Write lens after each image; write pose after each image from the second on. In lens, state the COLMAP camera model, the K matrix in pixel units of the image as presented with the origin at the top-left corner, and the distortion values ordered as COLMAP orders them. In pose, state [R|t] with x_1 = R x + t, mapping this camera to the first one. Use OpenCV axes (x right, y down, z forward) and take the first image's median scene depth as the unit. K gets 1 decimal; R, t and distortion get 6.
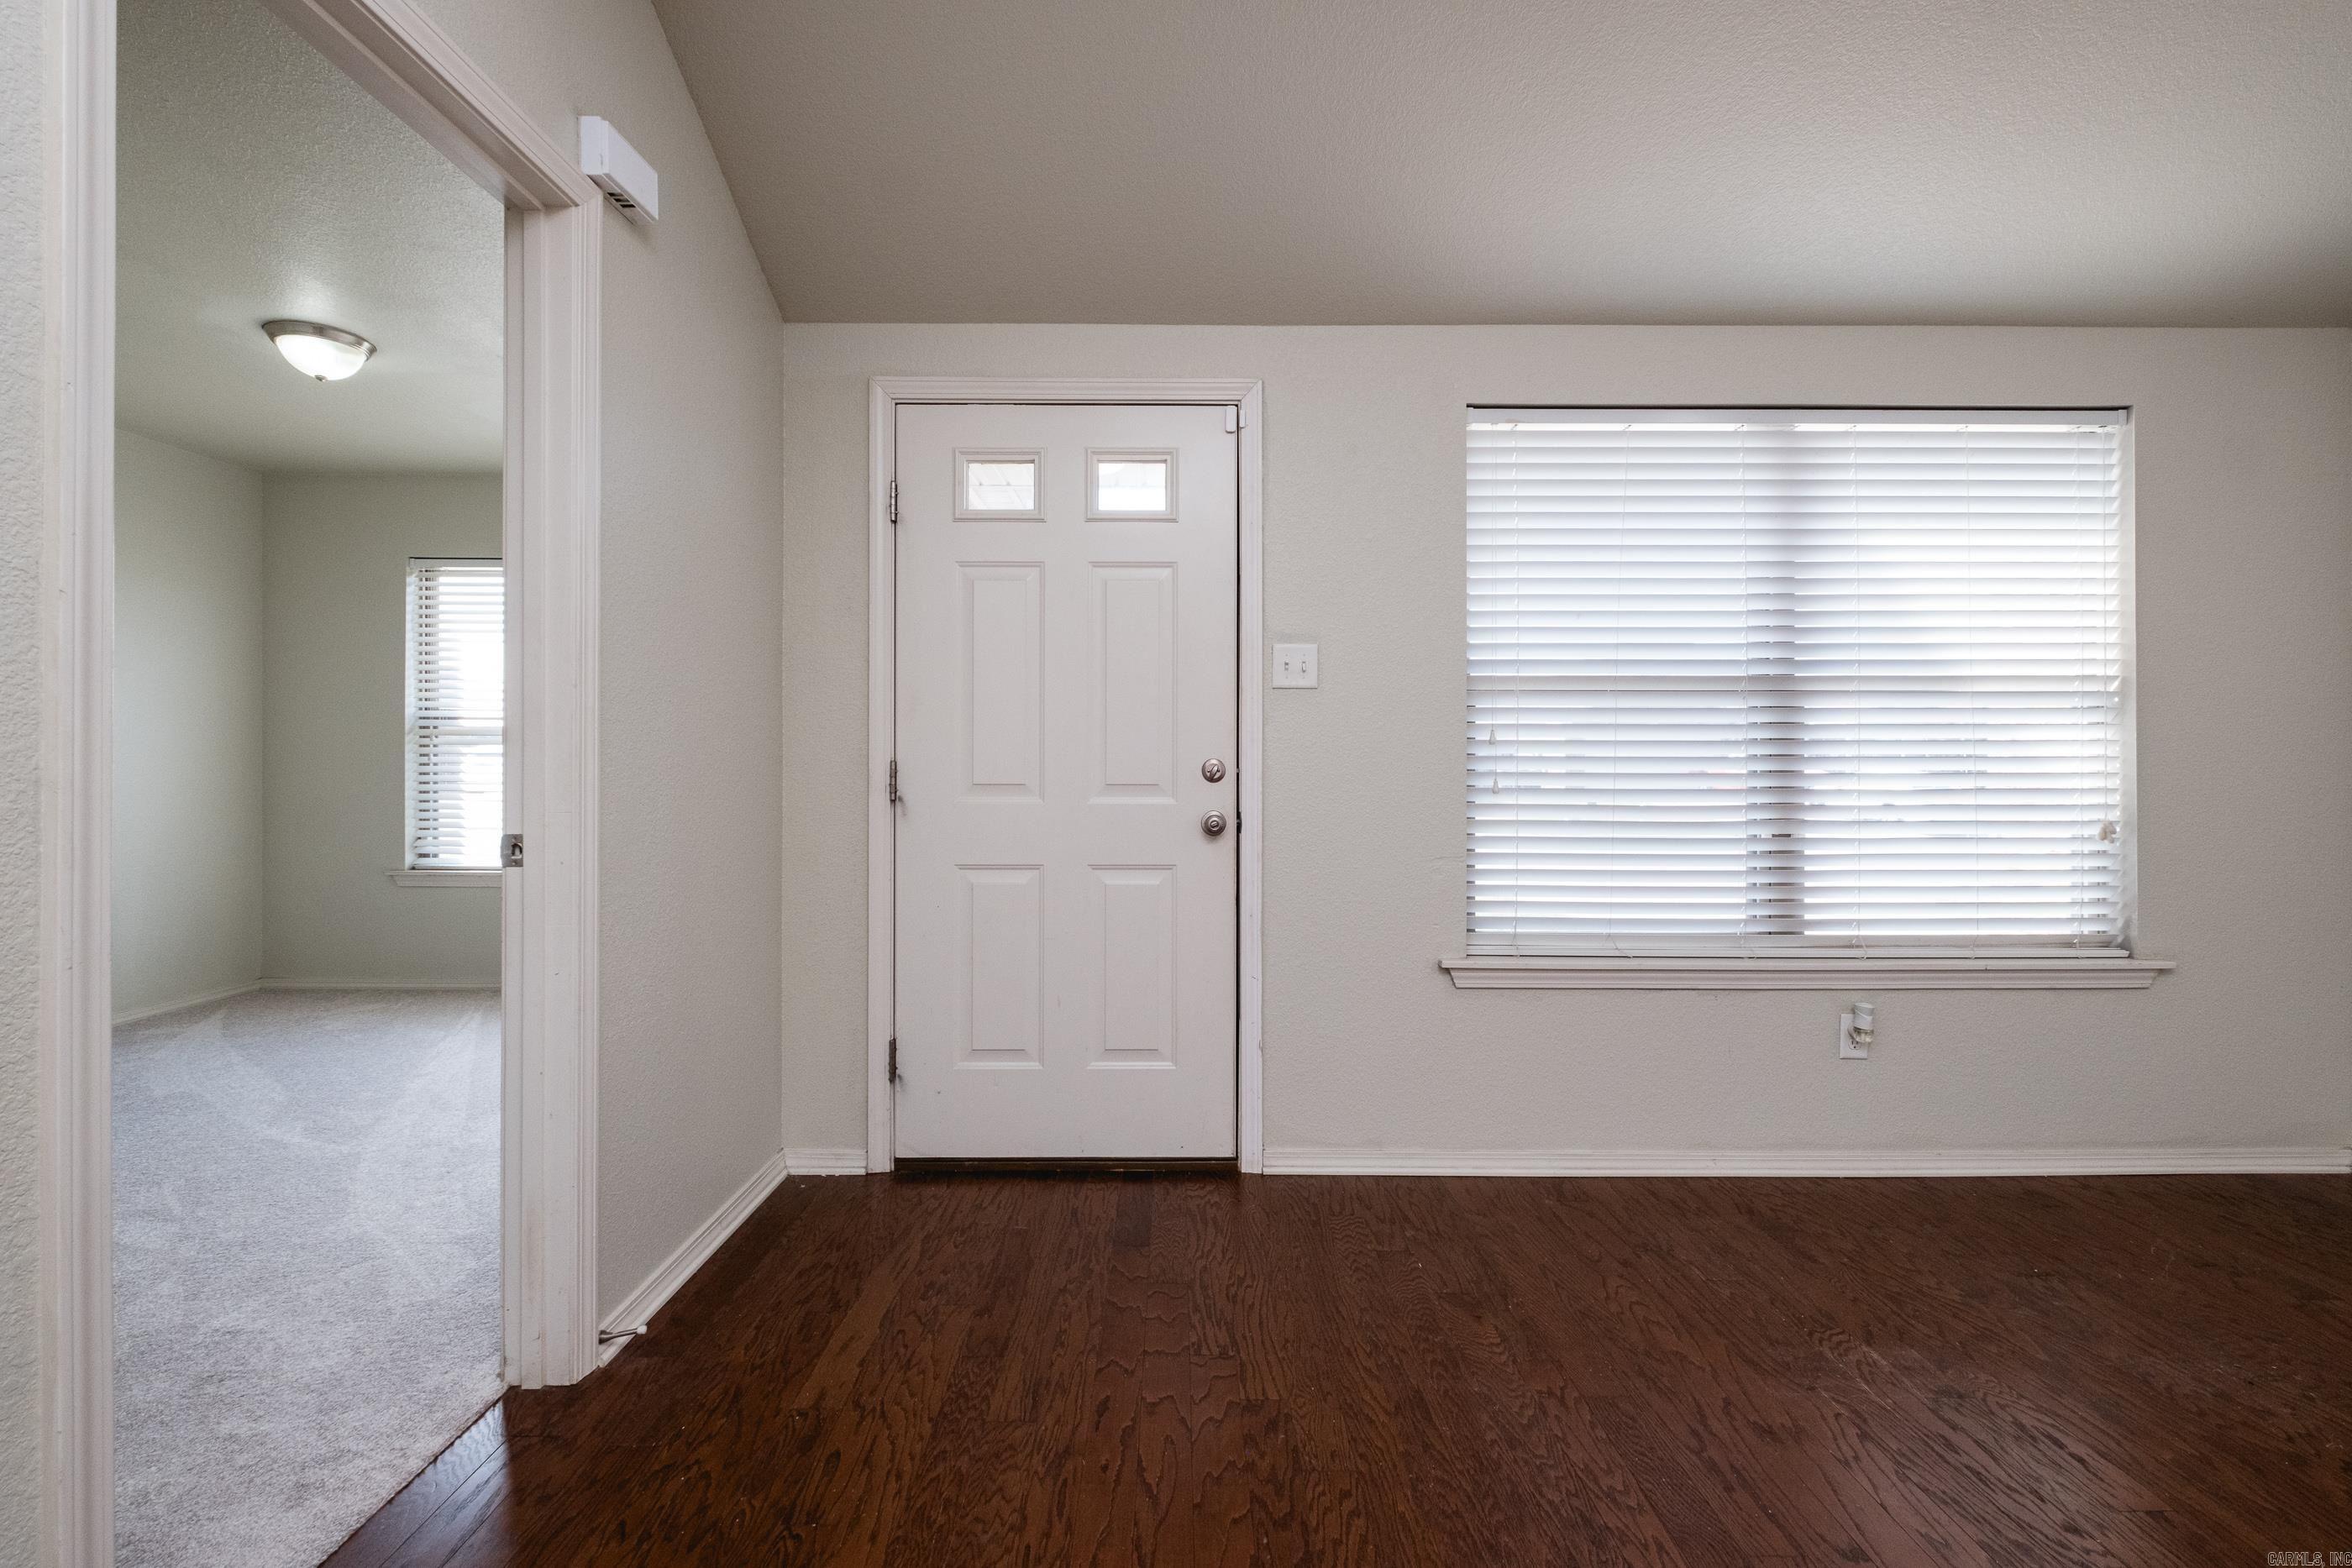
lens RADIAL K [[1004.6, 0, 1183.0], [0, 1004.6, 753.4], [0, 0, 1]] dist [-0.027329, -0.000095]
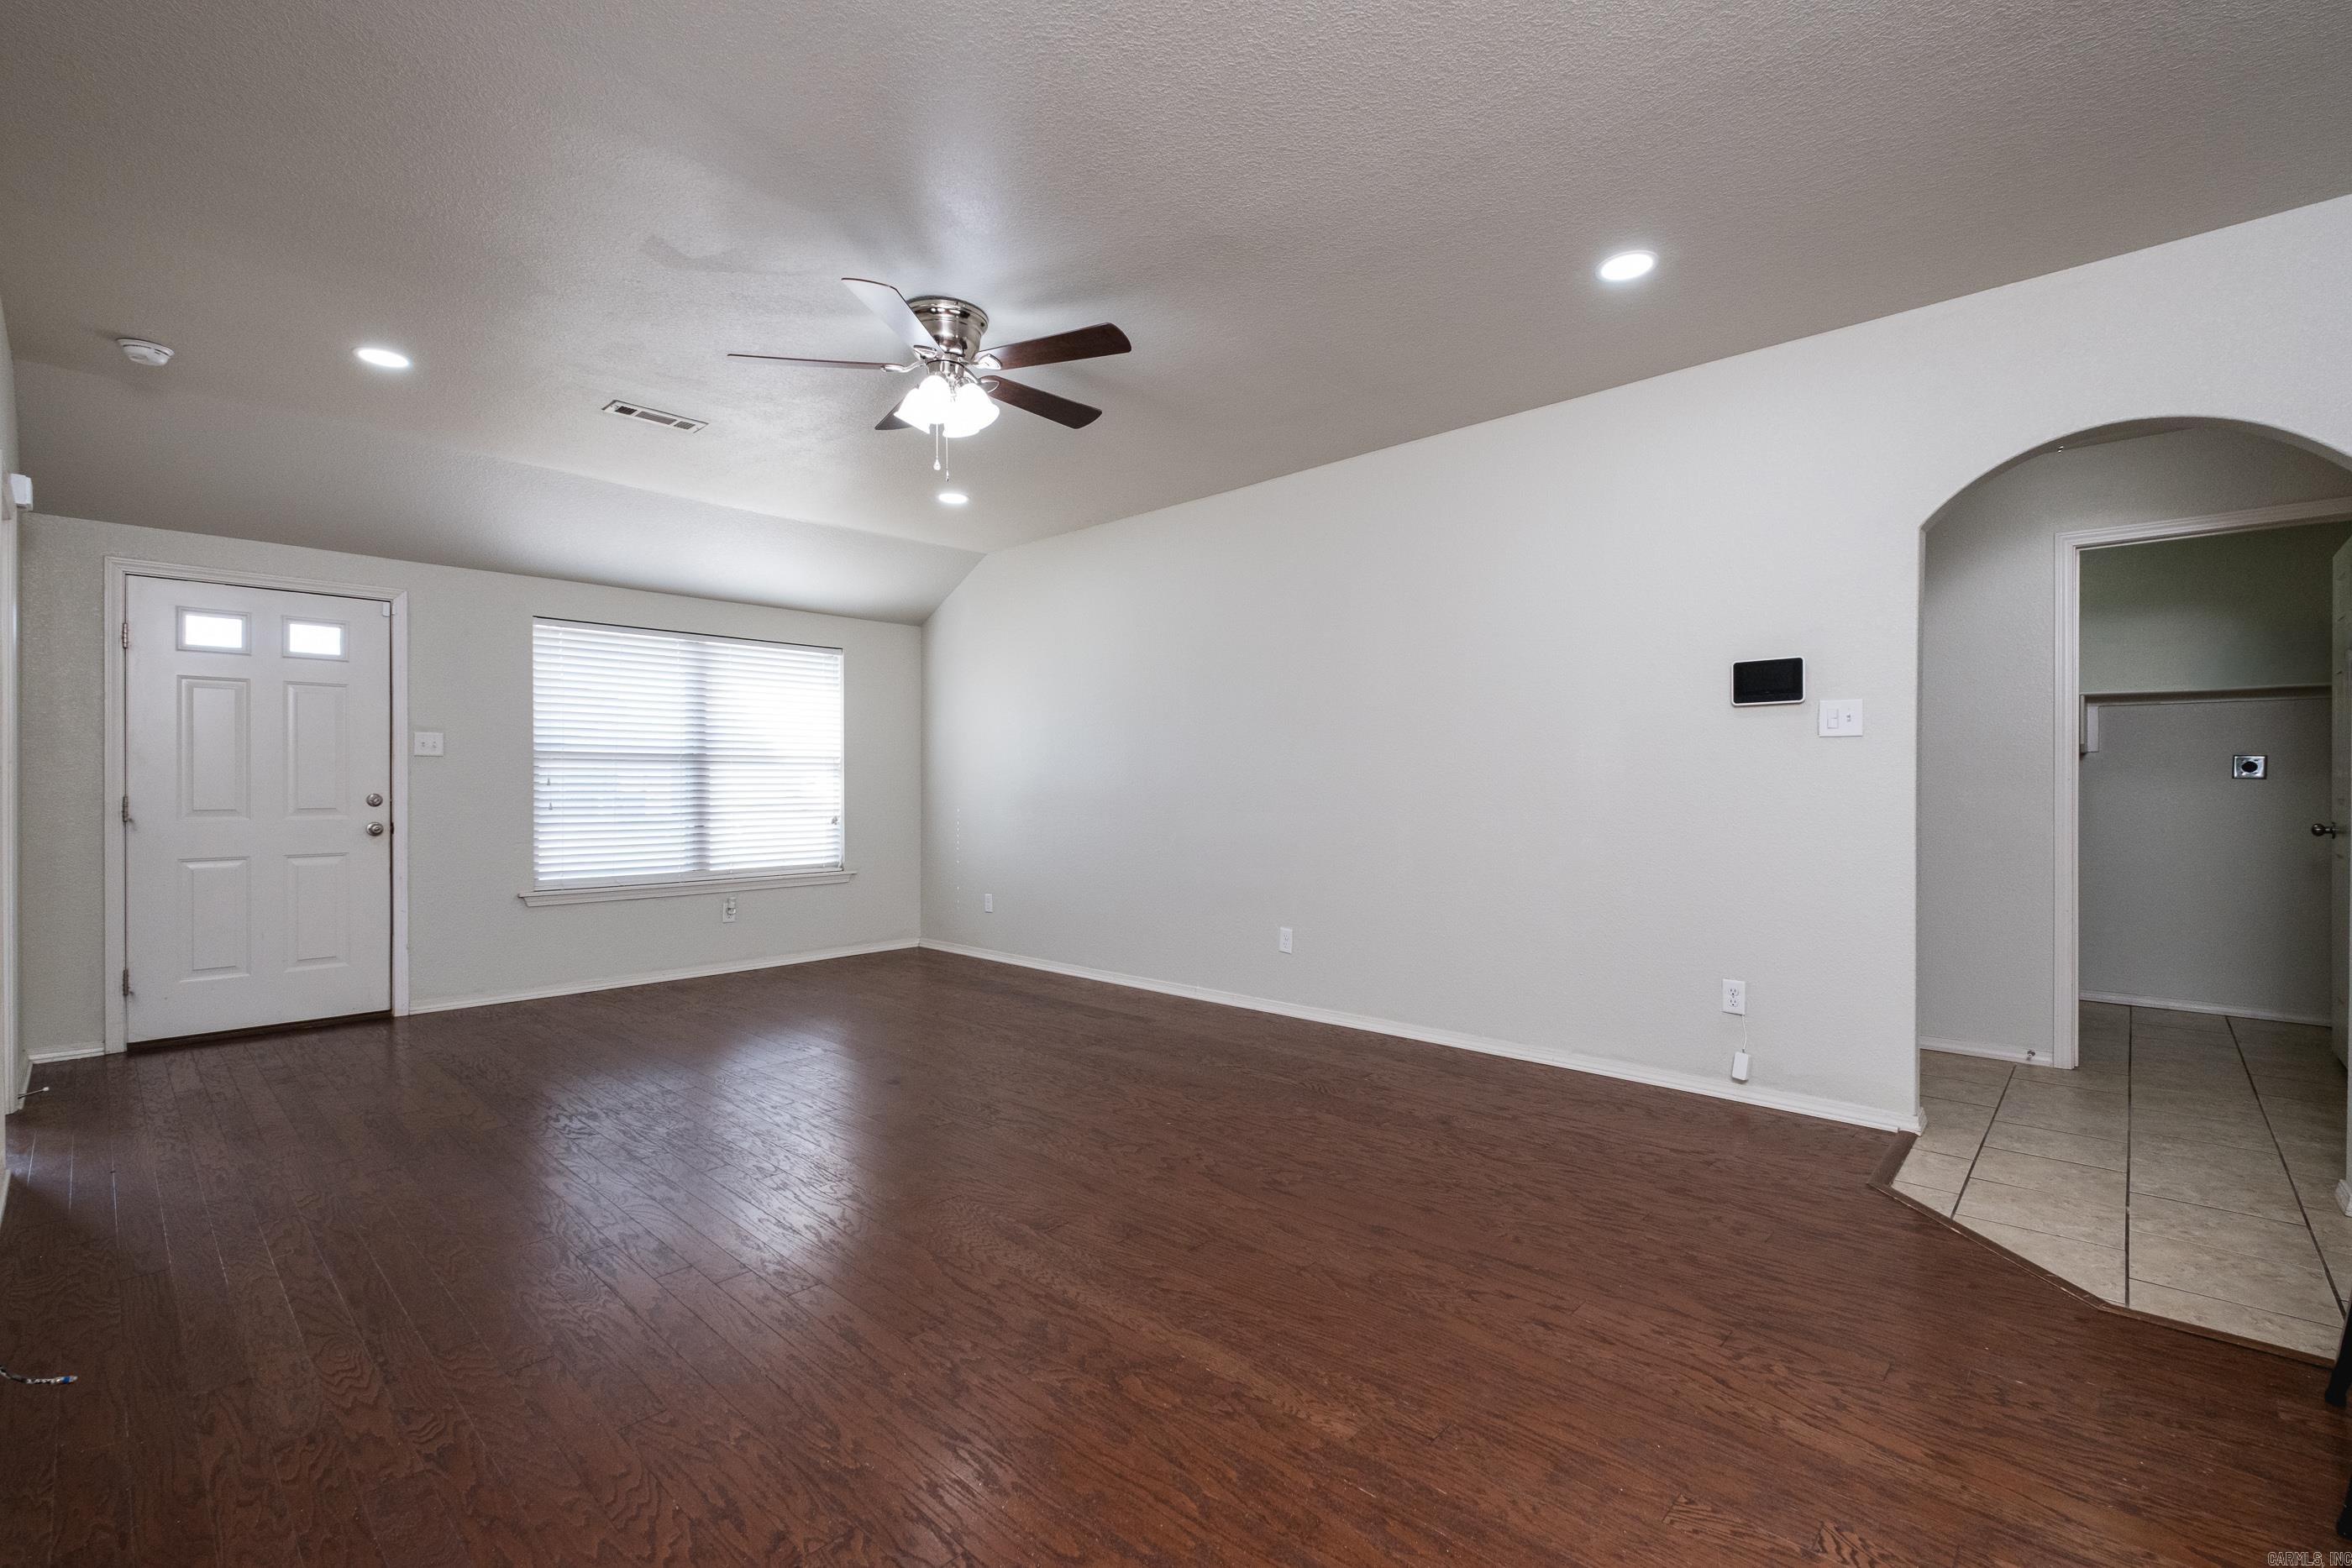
lens RADIAL K [[1023.3, 0, 1183.4], [0, 1023.3, 791.6], [0, 0, 1]] dist [-0.001785, -0.000710]
pose [[0.688772, -0.006017, 0.724953, -0.306280], [-0.005452, 0.999894, 0.013479, -0.031600], [-0.724958, -0.013237, 0.688666, -1.362662]]
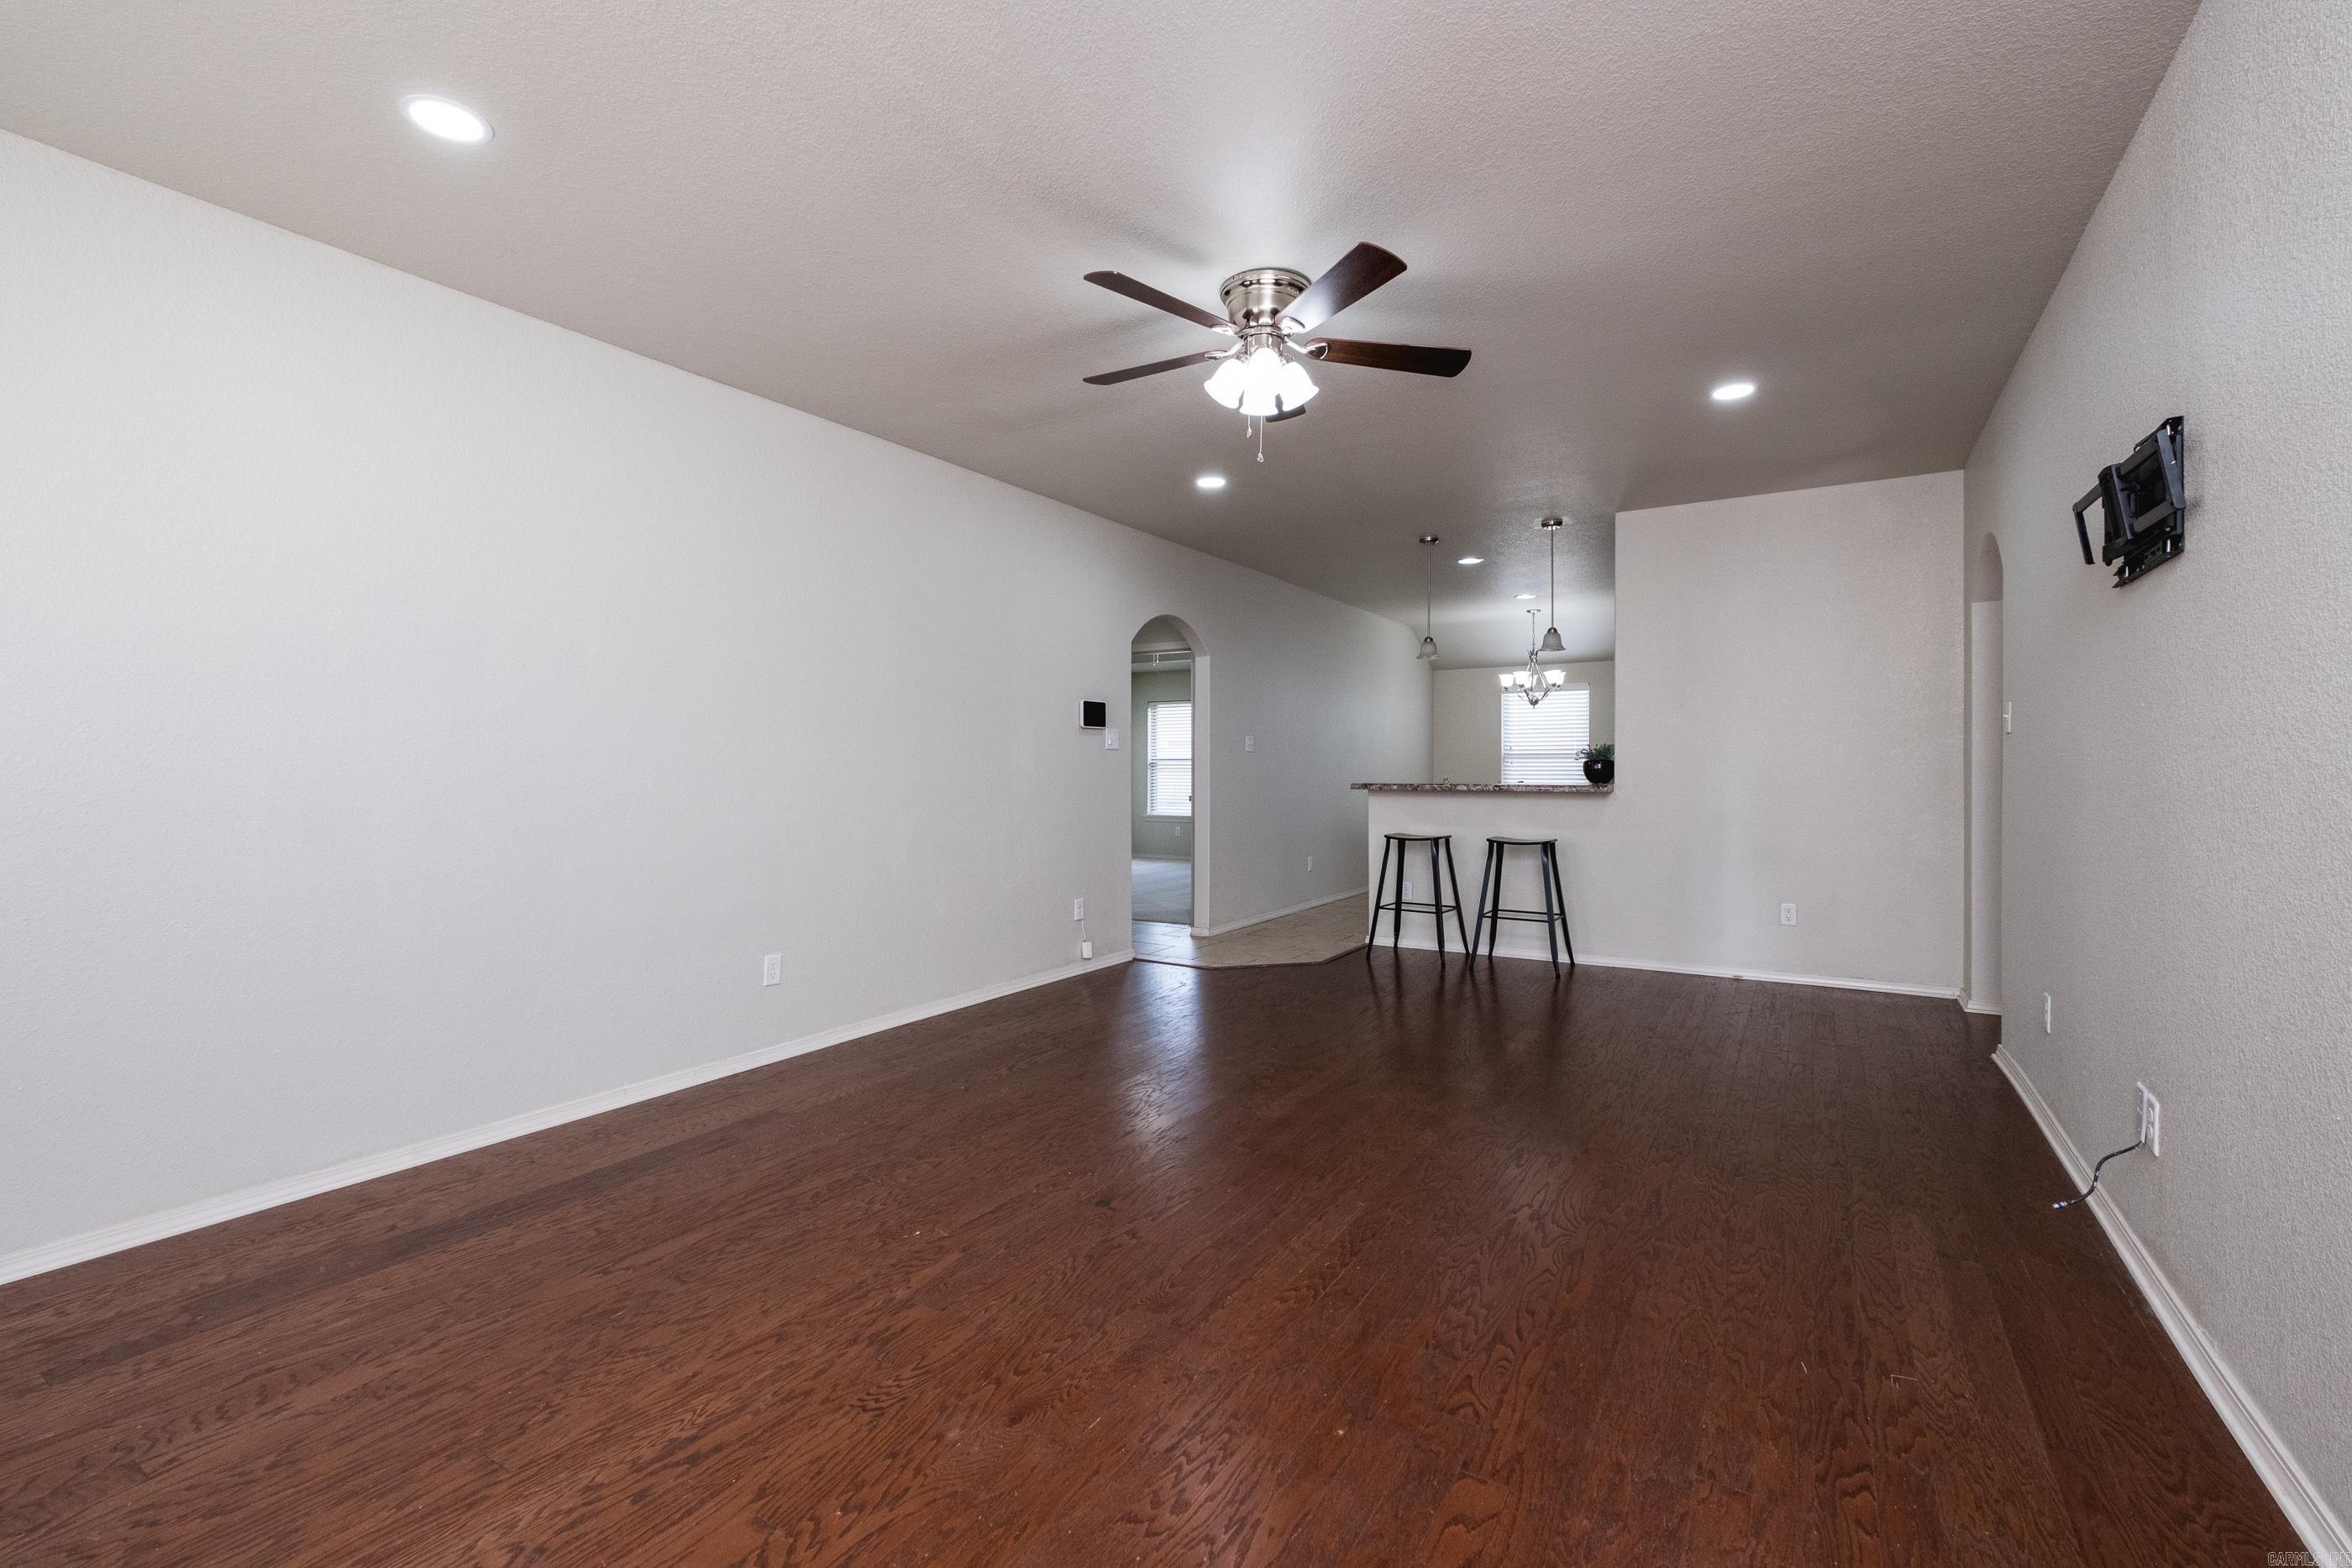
lens RADIAL K [[1006.8, 0, 1182.7], [0, 1006.8, 770.6], [0, 0, 1]] dist [-0.001339, -0.000292]
pose [[-0.844294, 0.001248, 0.535879, -0.151344], [-0.001847, 0.999985, -0.005240, -0.027966], [-0.535877, -0.005414, -0.844279, 0.735825]]
